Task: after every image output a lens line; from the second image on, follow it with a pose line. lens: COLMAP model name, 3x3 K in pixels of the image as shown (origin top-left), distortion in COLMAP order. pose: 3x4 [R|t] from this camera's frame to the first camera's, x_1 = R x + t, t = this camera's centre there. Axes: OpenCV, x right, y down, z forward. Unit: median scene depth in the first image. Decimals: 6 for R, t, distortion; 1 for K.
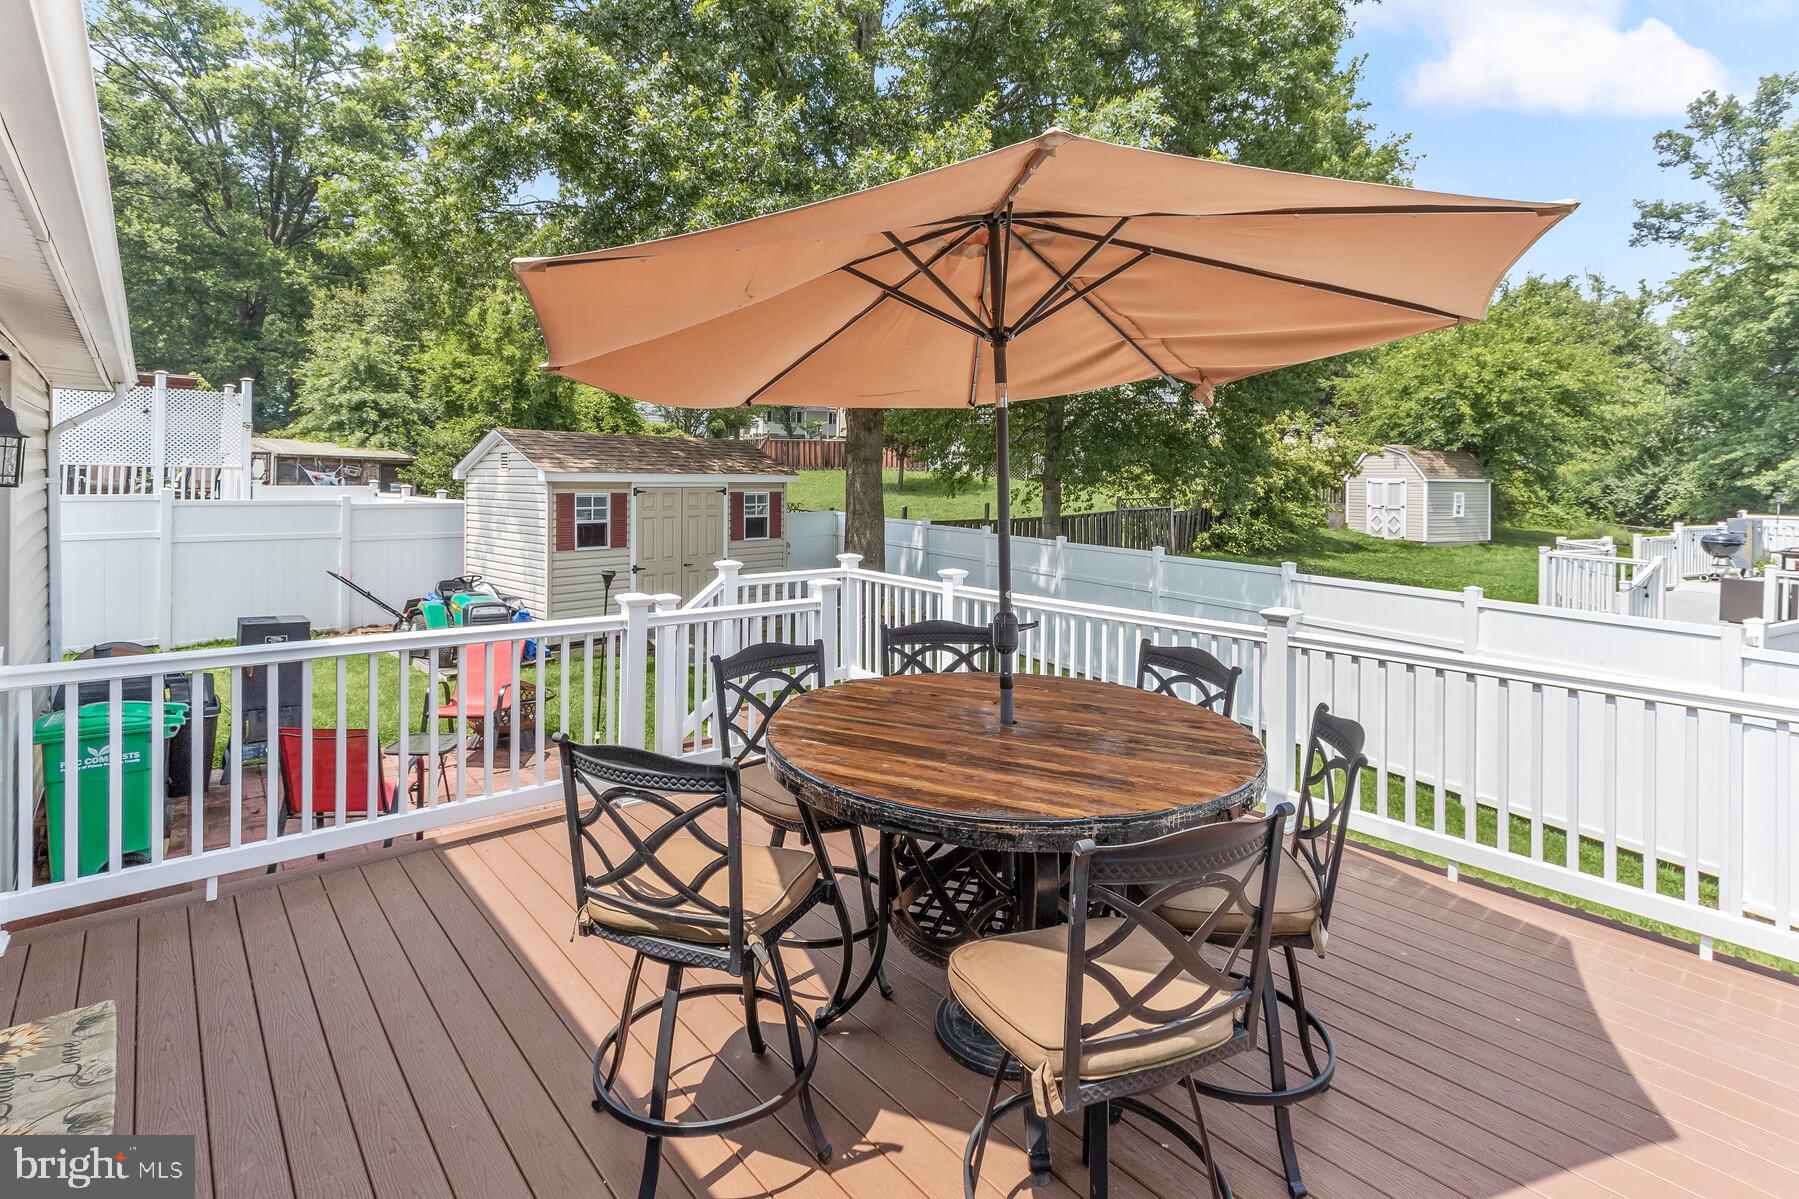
lens RADIAL K [[829.2, 0, 876.6], [0, 829.2, 471.3], [0, 0, 1]] dist [-0.001951, 0.001742]
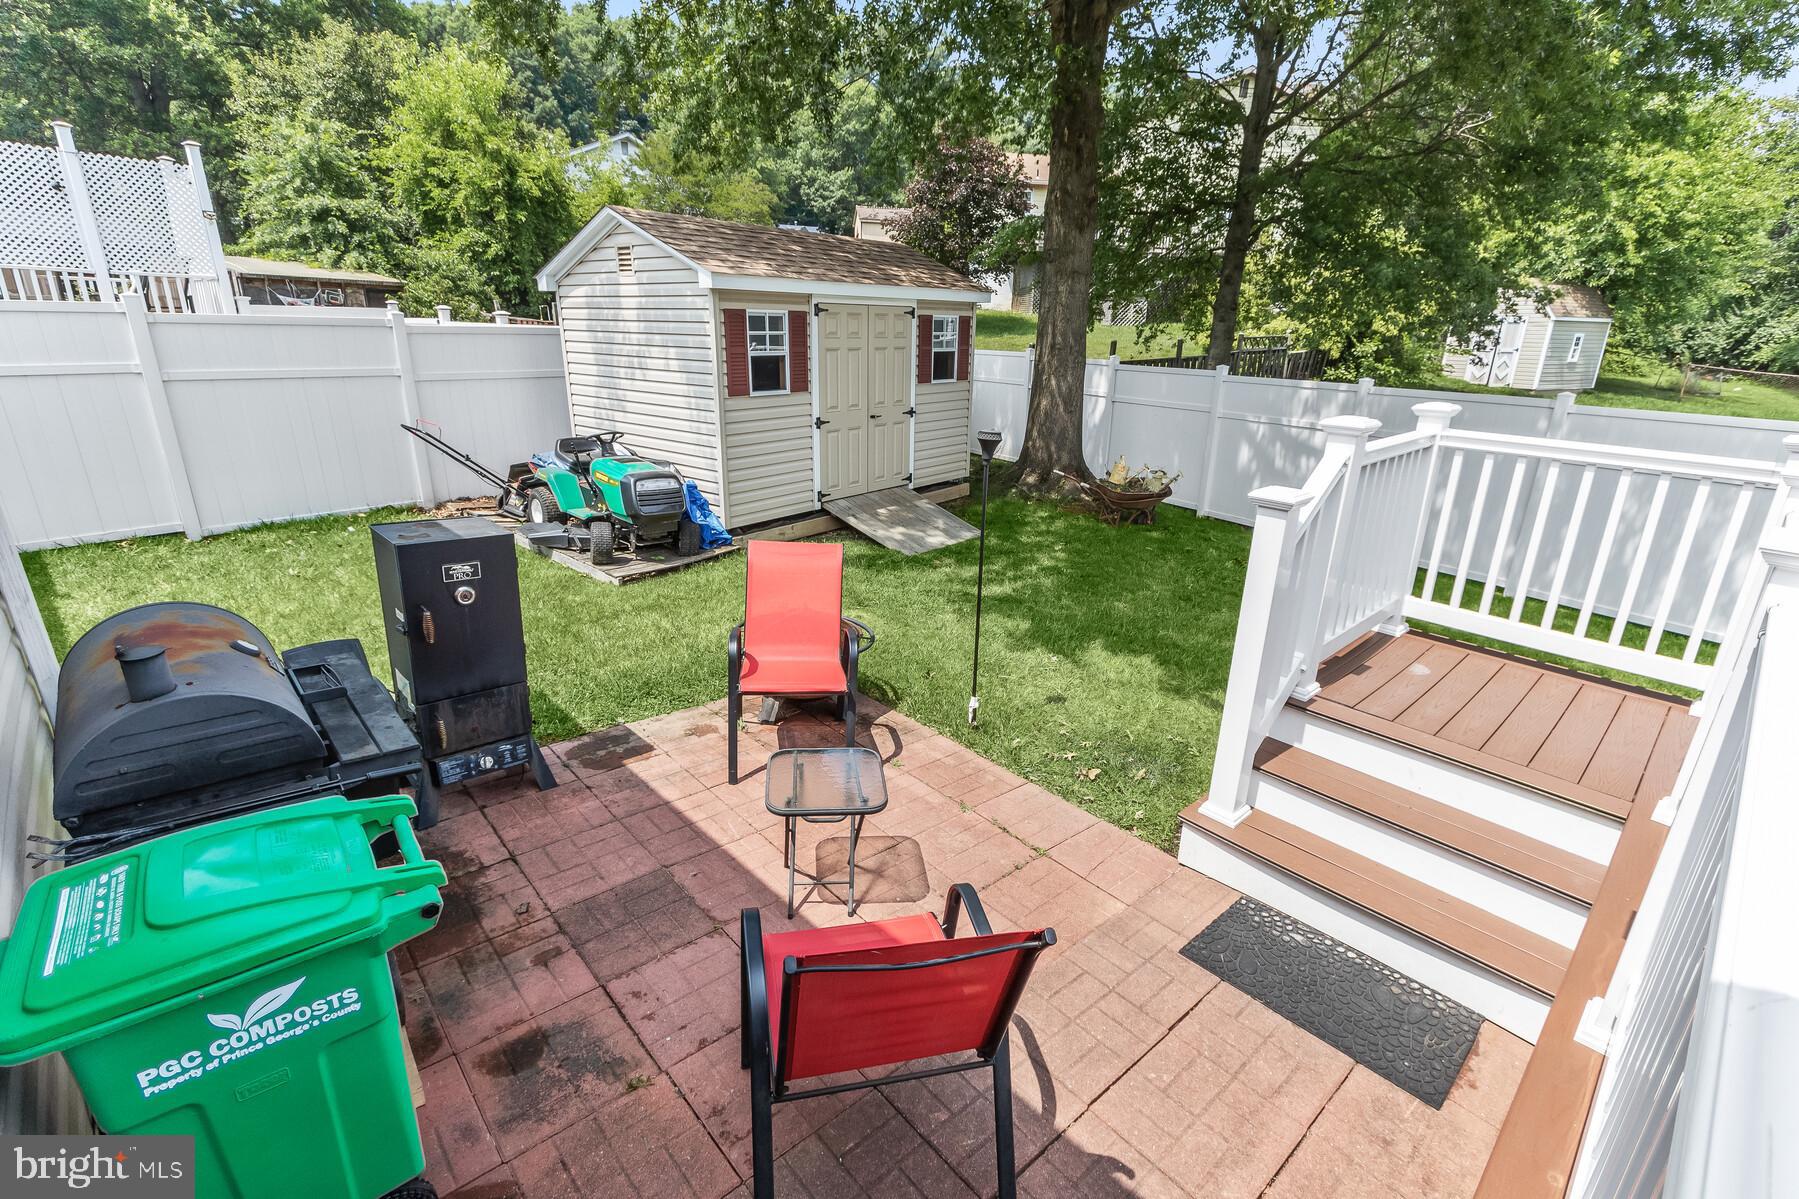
lens RADIAL K [[829.2, 0, 900.9], [0, 829.2, 602.1], [0, 0, 1]] dist [-0.001951, 0.001742]
pose [[0.999608, -0.002477, 0.027884, -0.068962], [-0.006921, 0.943292, 0.331893, 0.007060], [-0.027125, -0.331956, 0.942905, 0.074462]]
